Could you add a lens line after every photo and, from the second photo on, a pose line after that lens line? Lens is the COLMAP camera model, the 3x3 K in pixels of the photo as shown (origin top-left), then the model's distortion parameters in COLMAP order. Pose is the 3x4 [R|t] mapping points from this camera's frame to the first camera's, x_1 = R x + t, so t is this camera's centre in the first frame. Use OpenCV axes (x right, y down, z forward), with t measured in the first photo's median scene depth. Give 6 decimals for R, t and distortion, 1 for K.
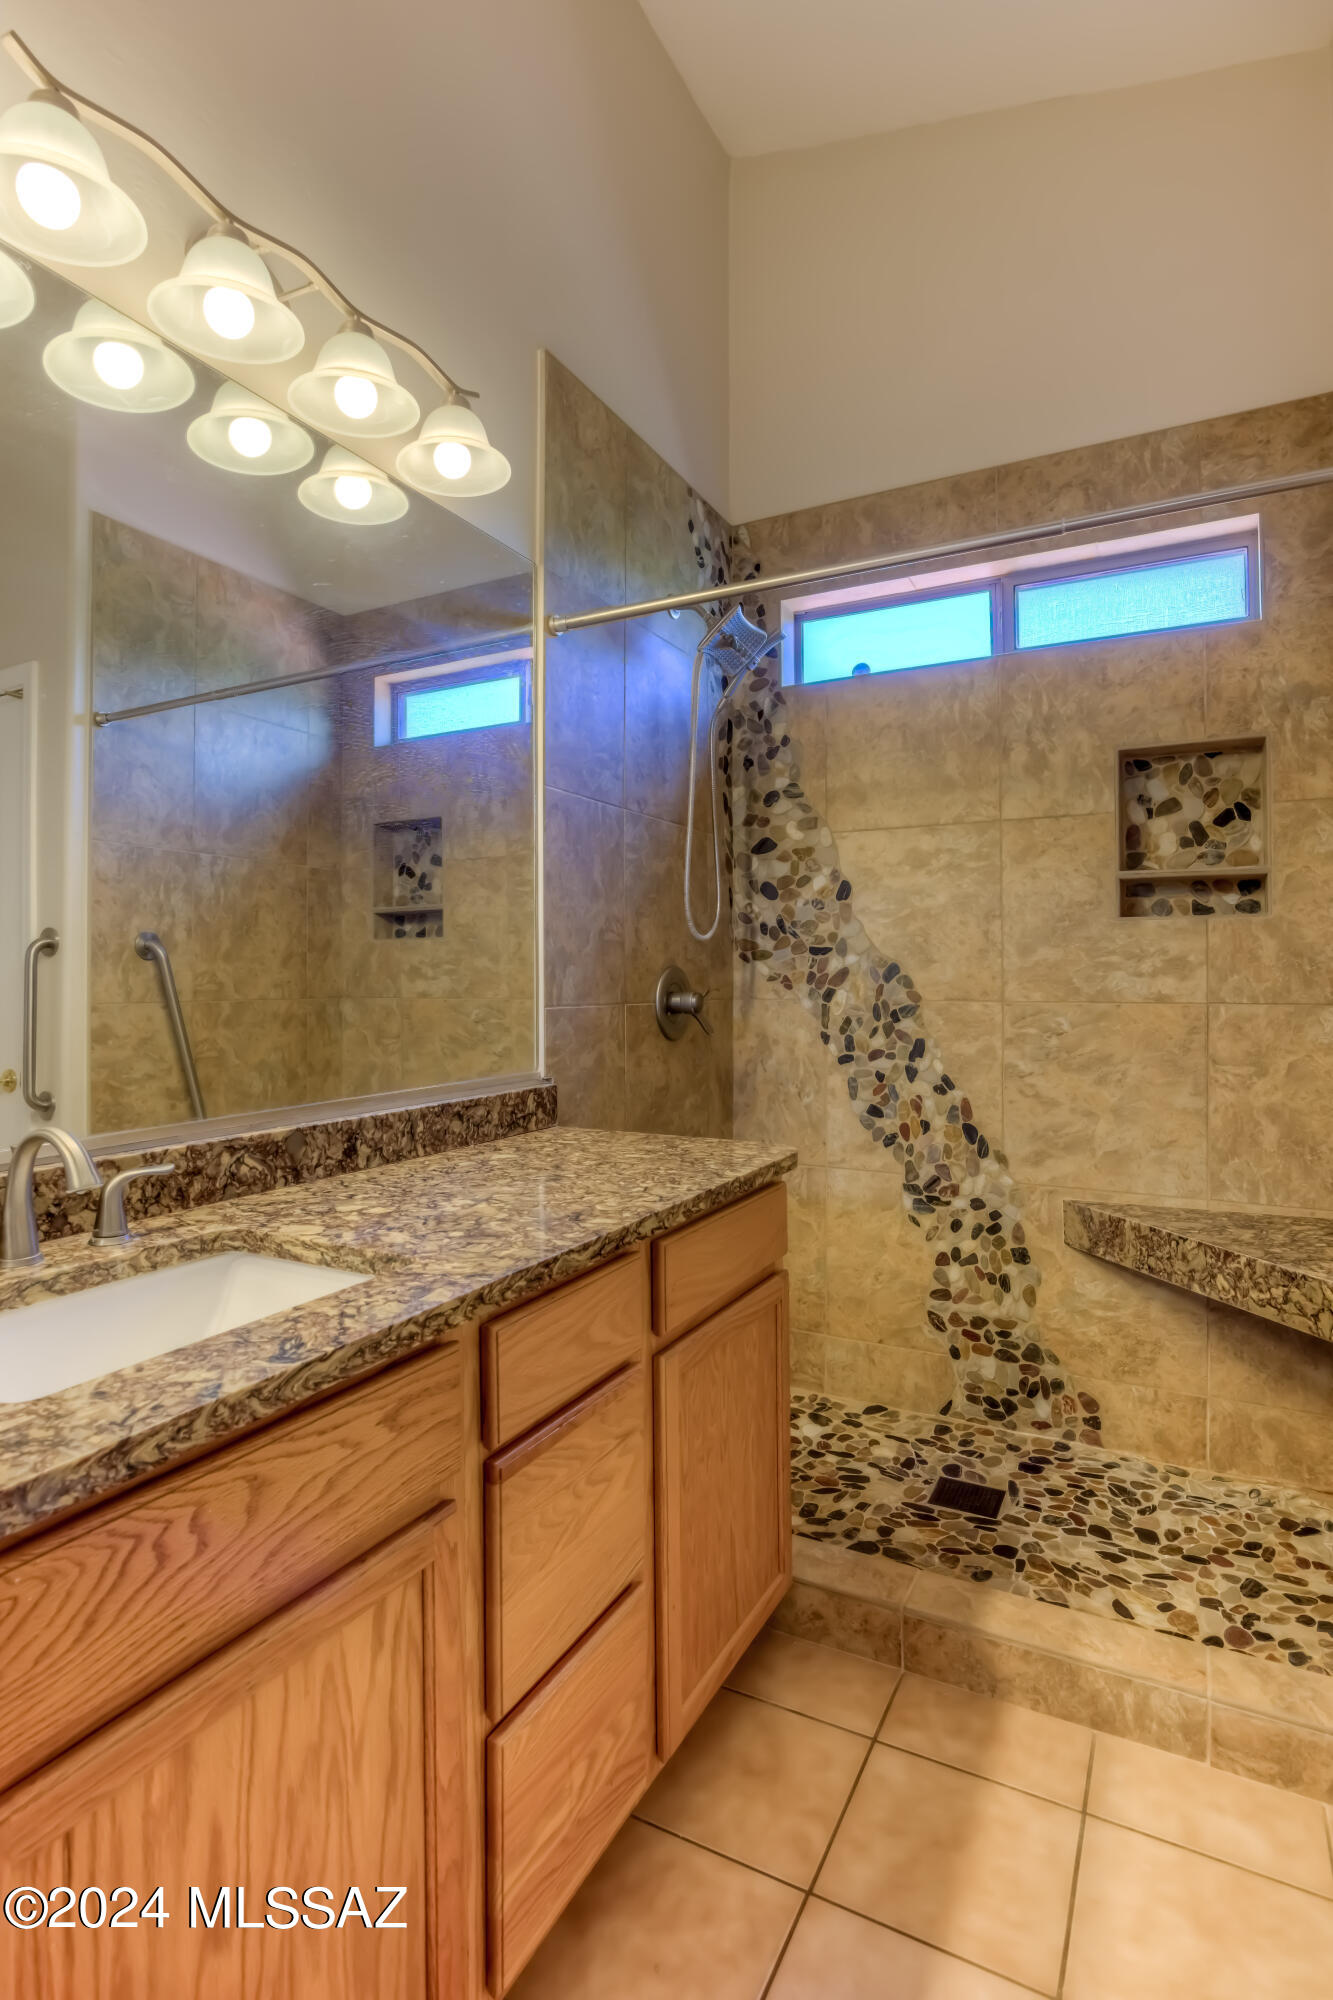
lens RADIAL K [[970.7, 0, 630.2], [0, 970.7, 982.8], [0, 0, 1]] dist [-0.027776, 0.005716]
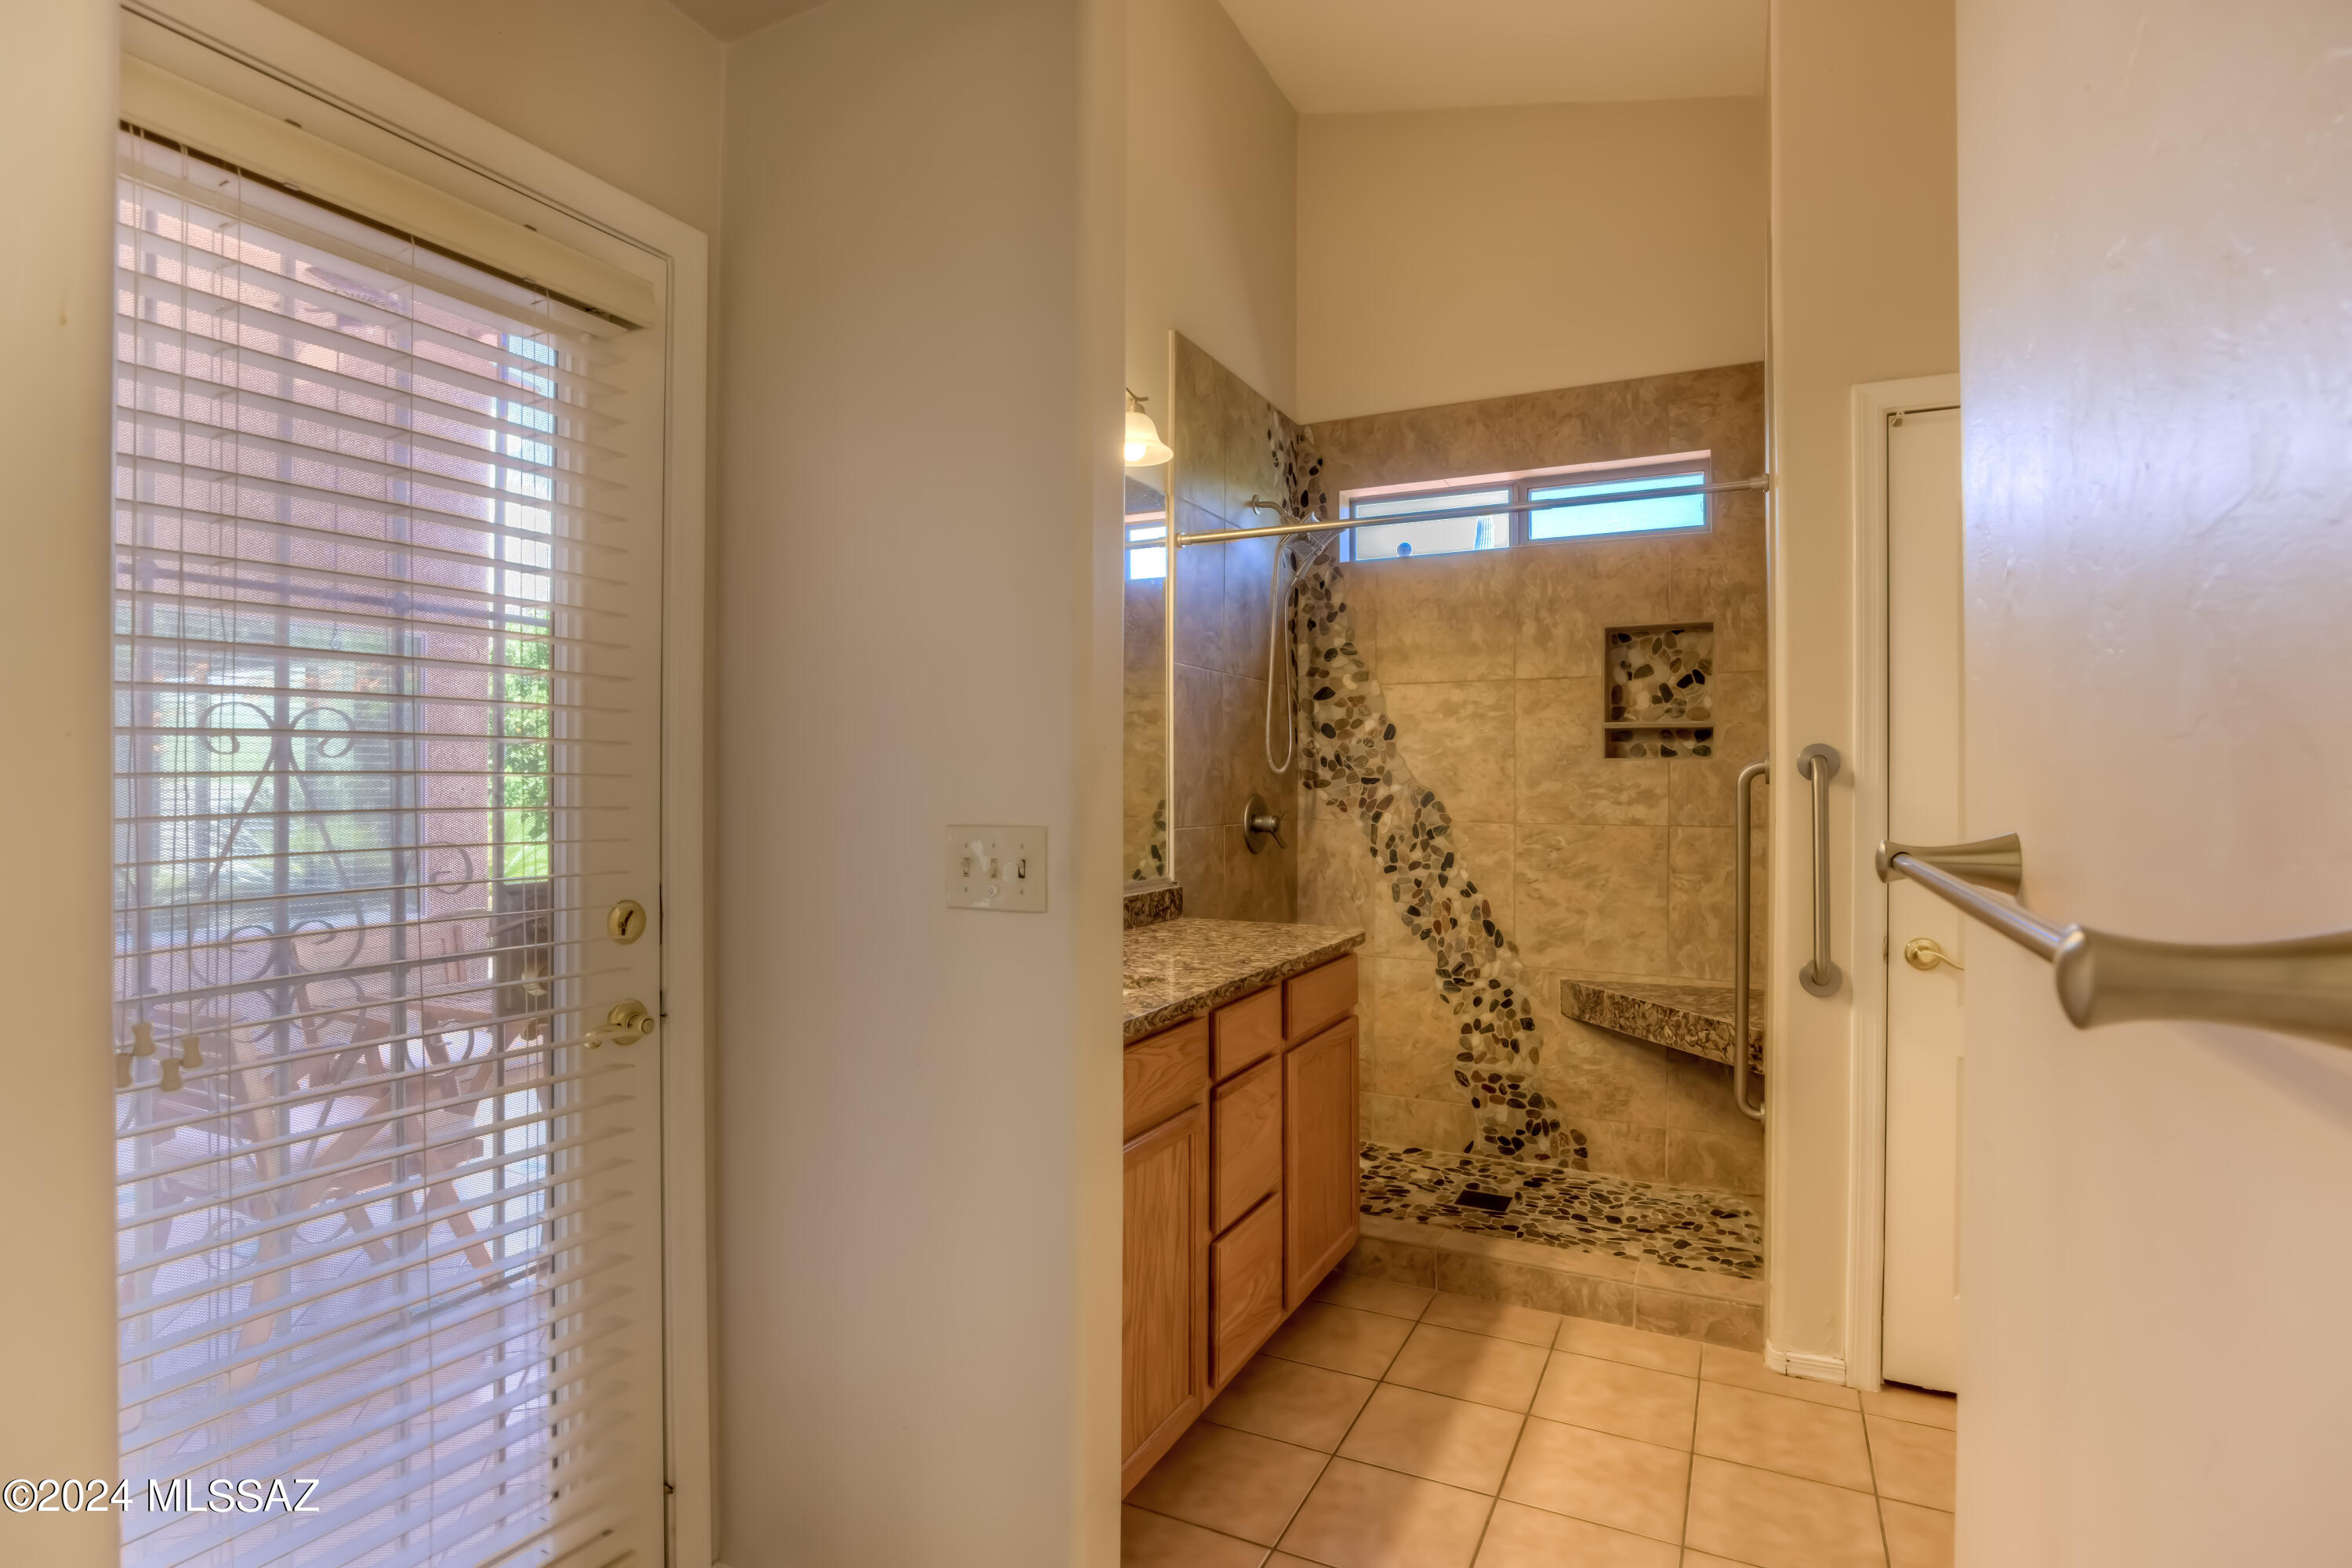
lens RADIAL K [[1141.5, 0, 1176.8], [0, 1141.5, 793.0], [0, 0, 1]] dist [-0.027776, 0.005716]
pose [[0.998411, 0.004874, 0.056134, -0.145112], [-0.005264, 0.999963, 0.006792, -0.029266], [-0.056099, -0.007077, 0.998400, -0.479587]]
